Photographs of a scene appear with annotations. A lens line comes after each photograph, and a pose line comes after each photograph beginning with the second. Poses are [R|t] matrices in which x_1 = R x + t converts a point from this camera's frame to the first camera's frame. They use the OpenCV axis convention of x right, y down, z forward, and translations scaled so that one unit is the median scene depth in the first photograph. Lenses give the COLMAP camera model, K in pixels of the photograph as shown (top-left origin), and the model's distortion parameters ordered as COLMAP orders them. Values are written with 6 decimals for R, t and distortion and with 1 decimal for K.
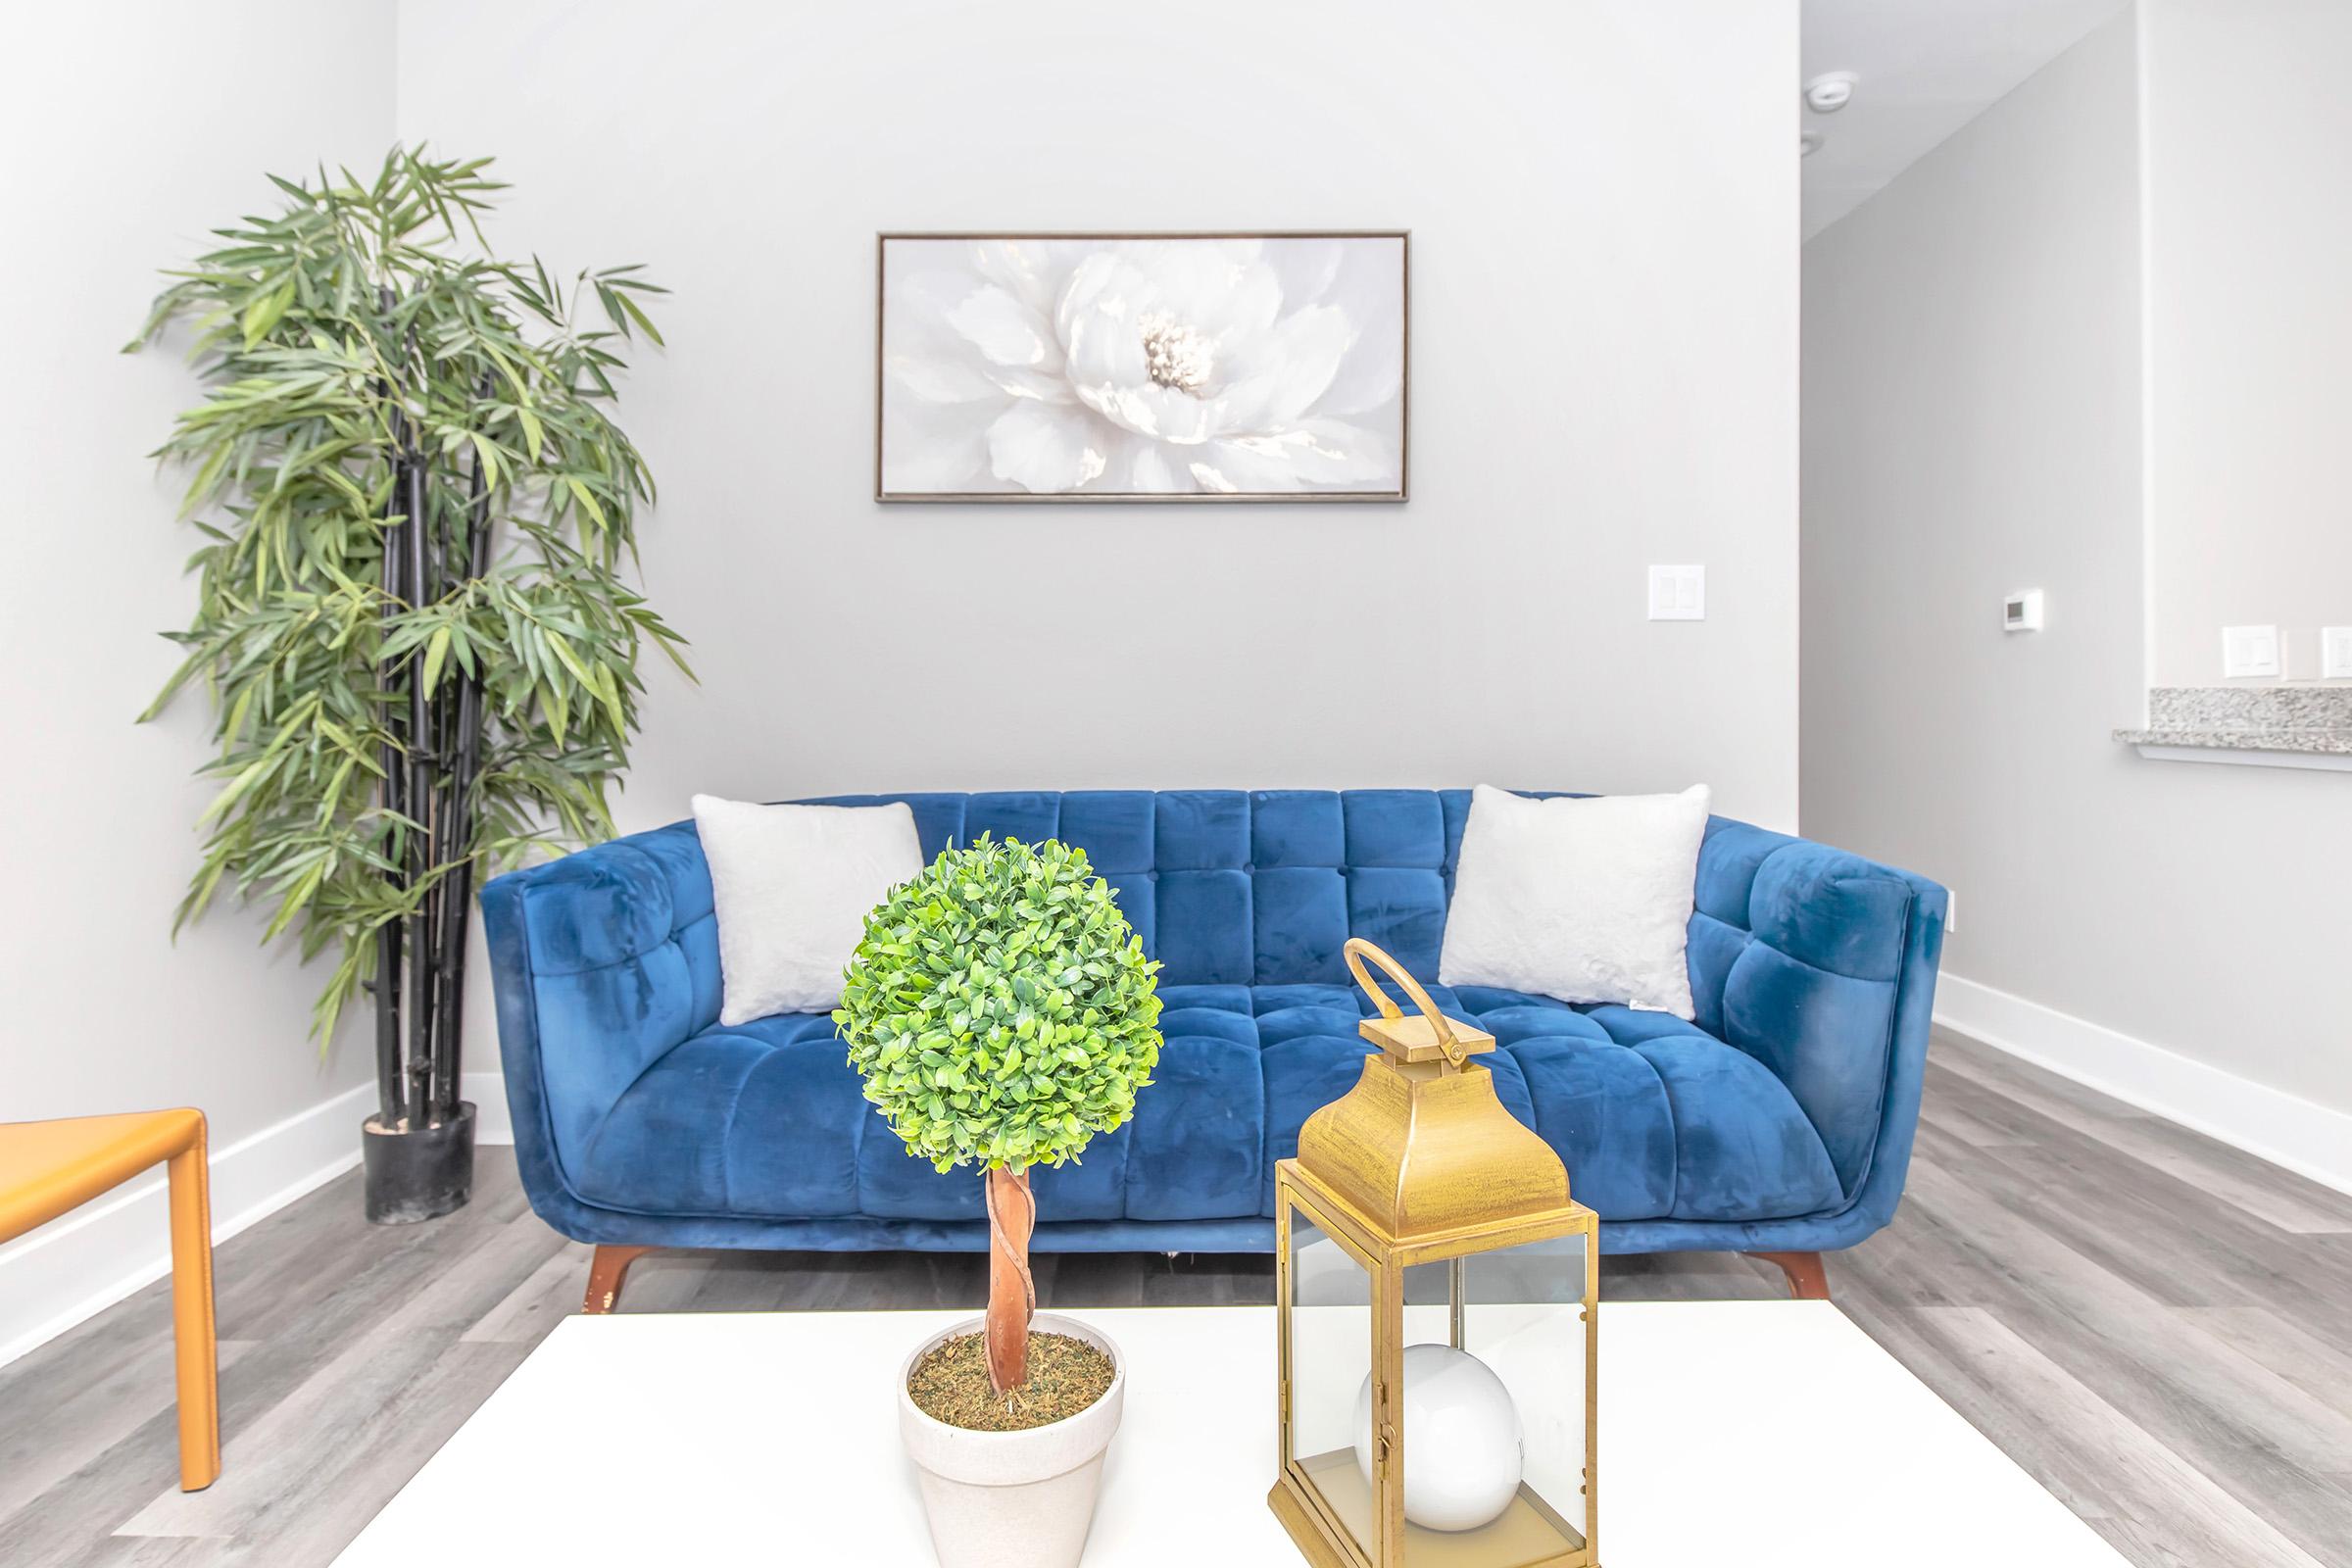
lens RADIAL K [[1145.0, 0, 1179.6], [0, 1145.0, 719.1], [0, 0, 1]] dist [-0.001429, -0.000434]
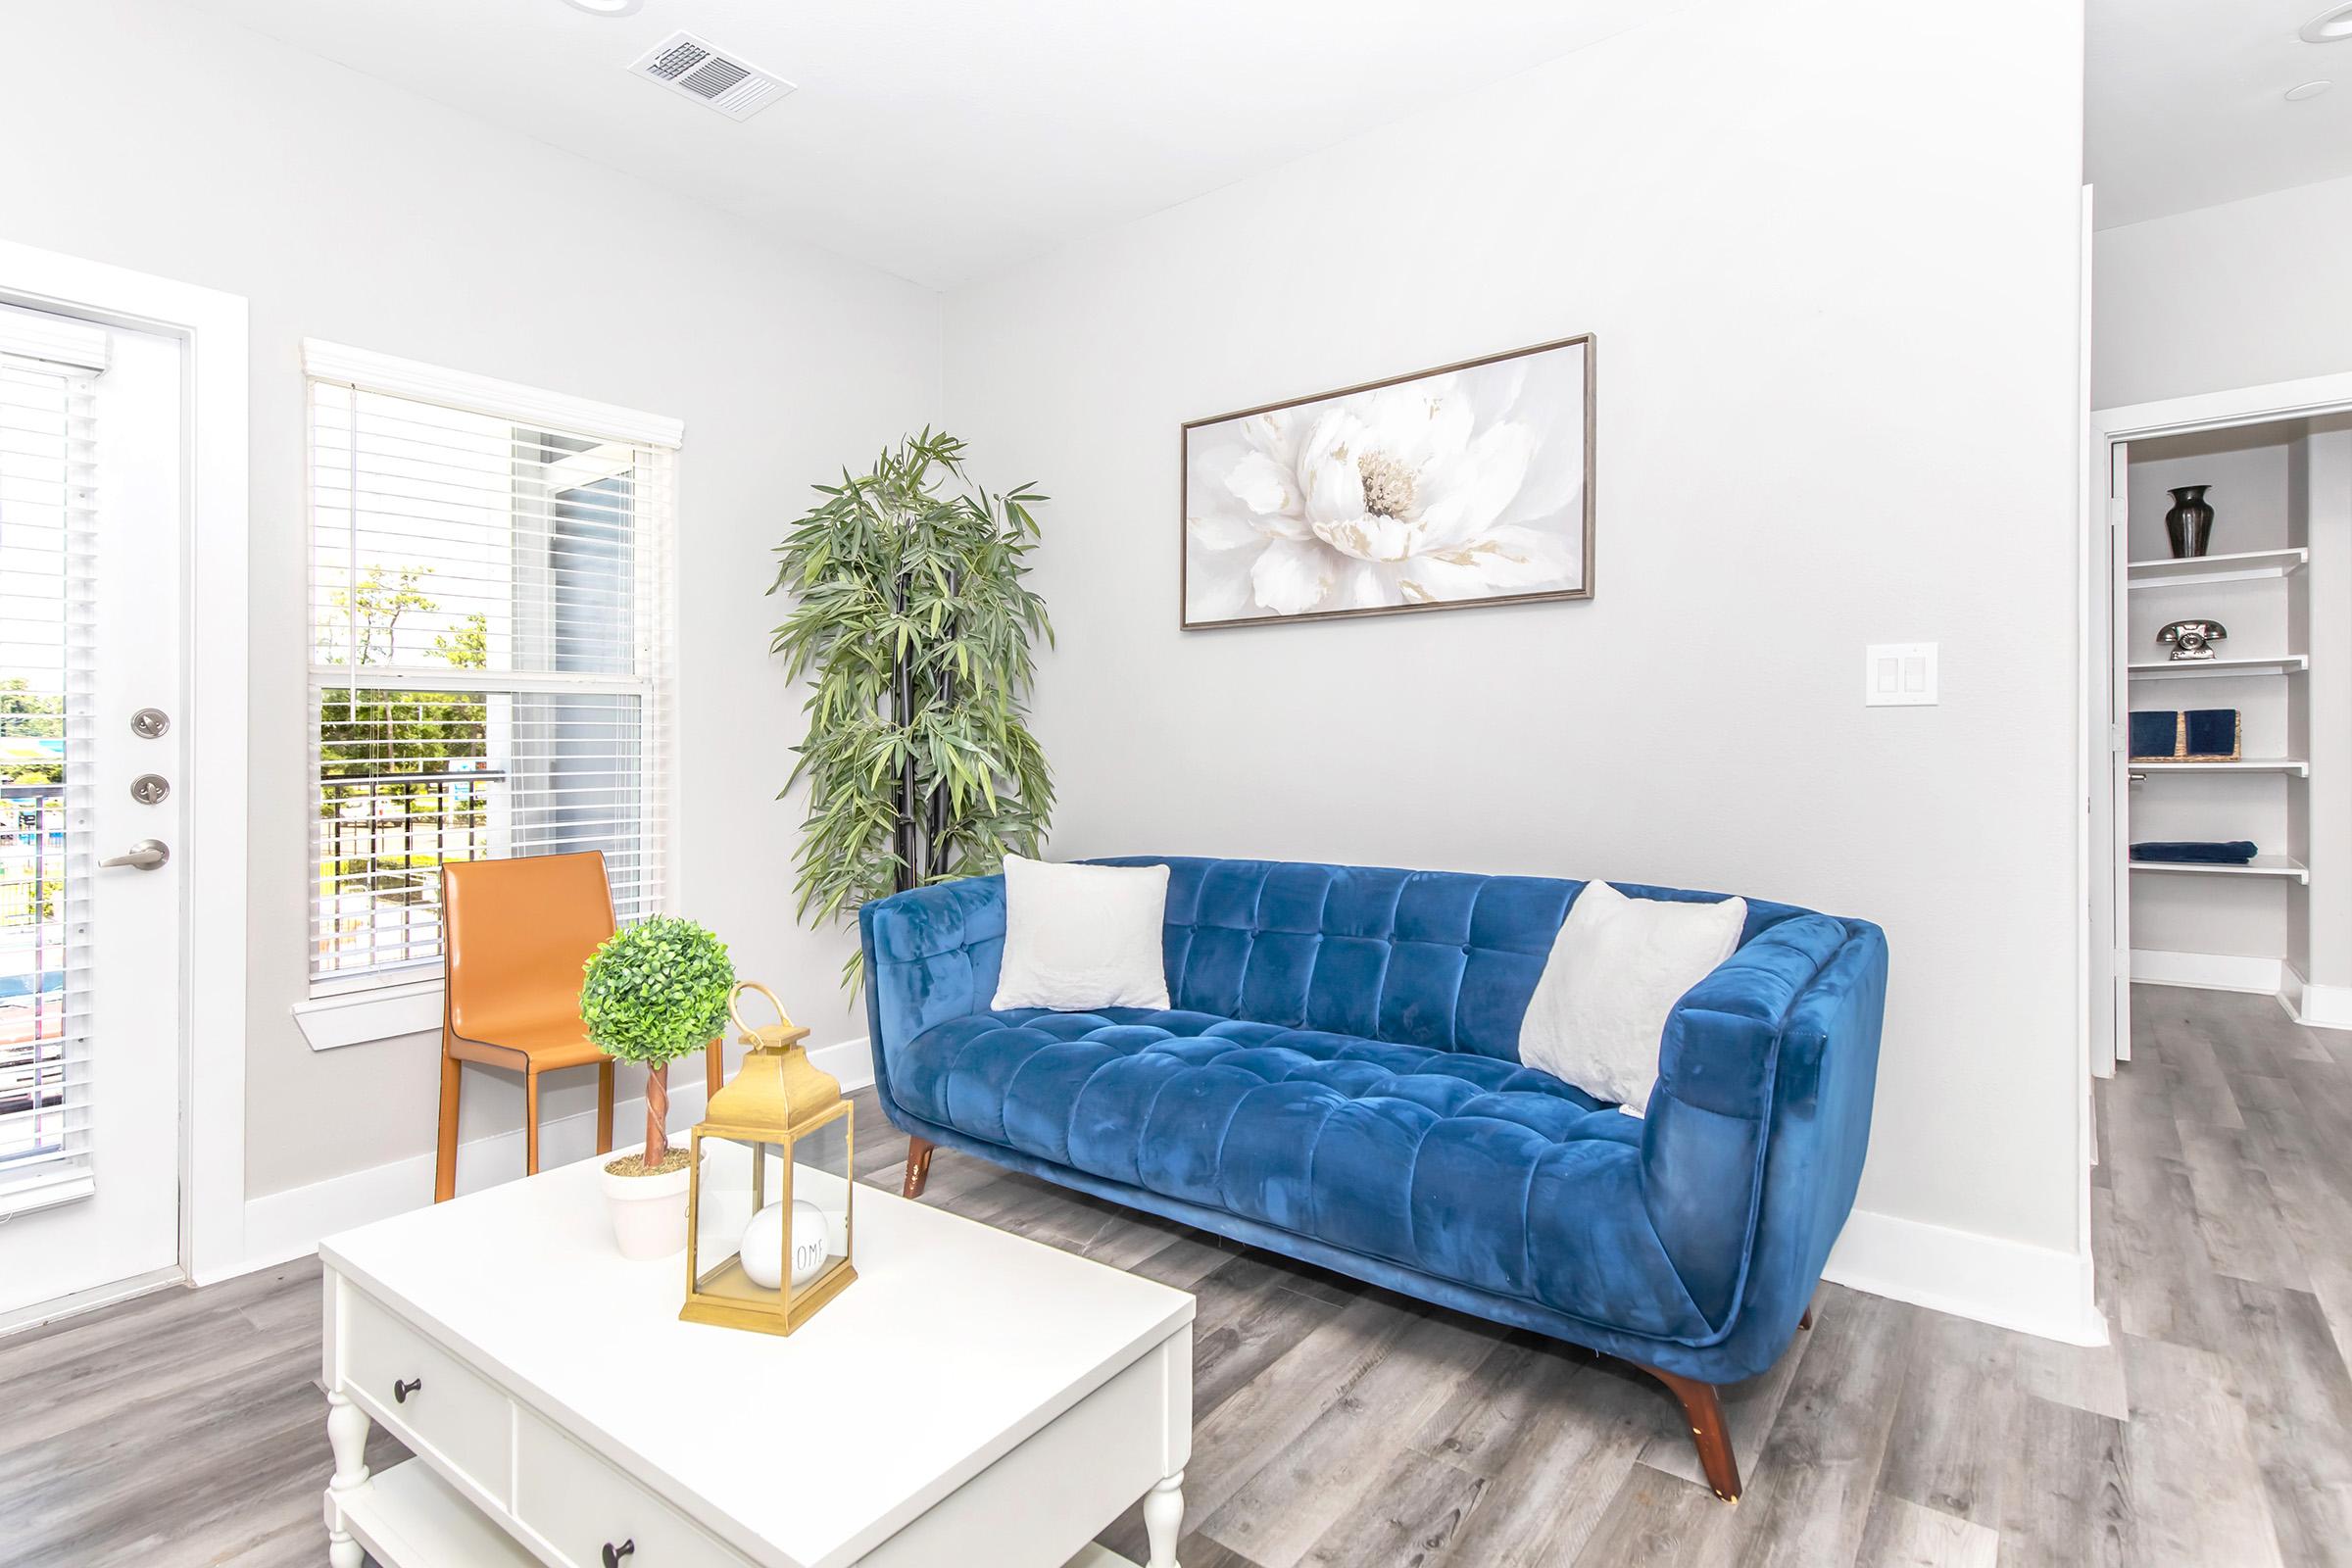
lens RADIAL K [[1086.1, 0, 1133.4], [0, 1086.1, 754.5], [0, 0, 1]] dist [-0.000456, 0.000063]
pose [[0.803822, -0.005699, -0.594843, 0.449623], [0.004556, 0.999984, -0.003424, -0.047200], [0.594853, 0.000042, 0.803835, -0.029046]]
